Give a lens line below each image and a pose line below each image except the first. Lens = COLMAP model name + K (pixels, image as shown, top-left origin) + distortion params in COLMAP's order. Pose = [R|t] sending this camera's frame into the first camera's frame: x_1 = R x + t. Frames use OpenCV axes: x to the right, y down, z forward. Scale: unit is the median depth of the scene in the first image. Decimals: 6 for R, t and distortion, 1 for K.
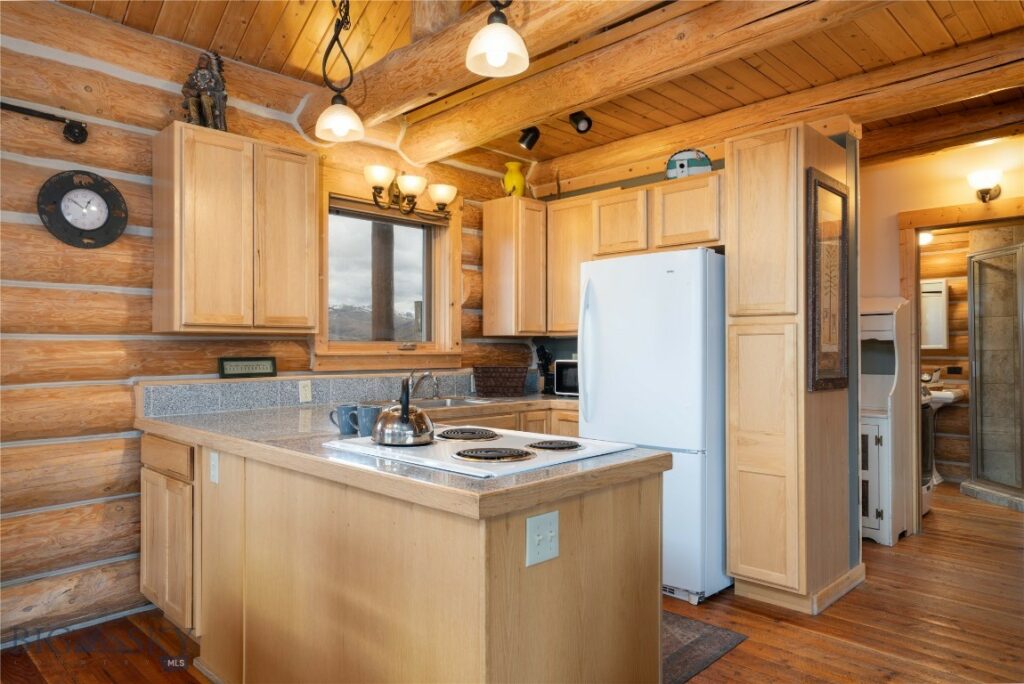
lens RADIAL K [[664.4, 0, 512.4], [0, 664.4, 341.6], [0, 0, 1]] dist [0.000669, 0.003374]
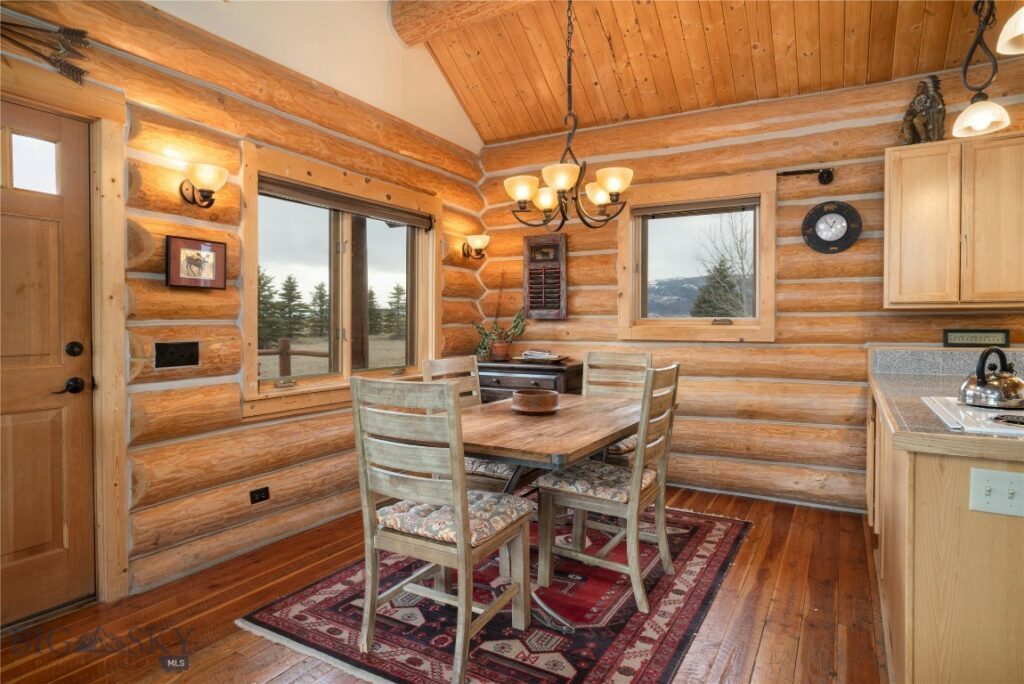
lens RADIAL K [[572.0, 0, 513.9], [0, 572.0, 335.9], [0, 0, 1]] dist [-0.001138, -0.000420]
pose [[0.247170, 0.020879, -0.968747, 0.403778], [0.007680, 0.999694, 0.023505, 0.006523], [0.968942, -0.013250, 0.246934, 0.002778]]
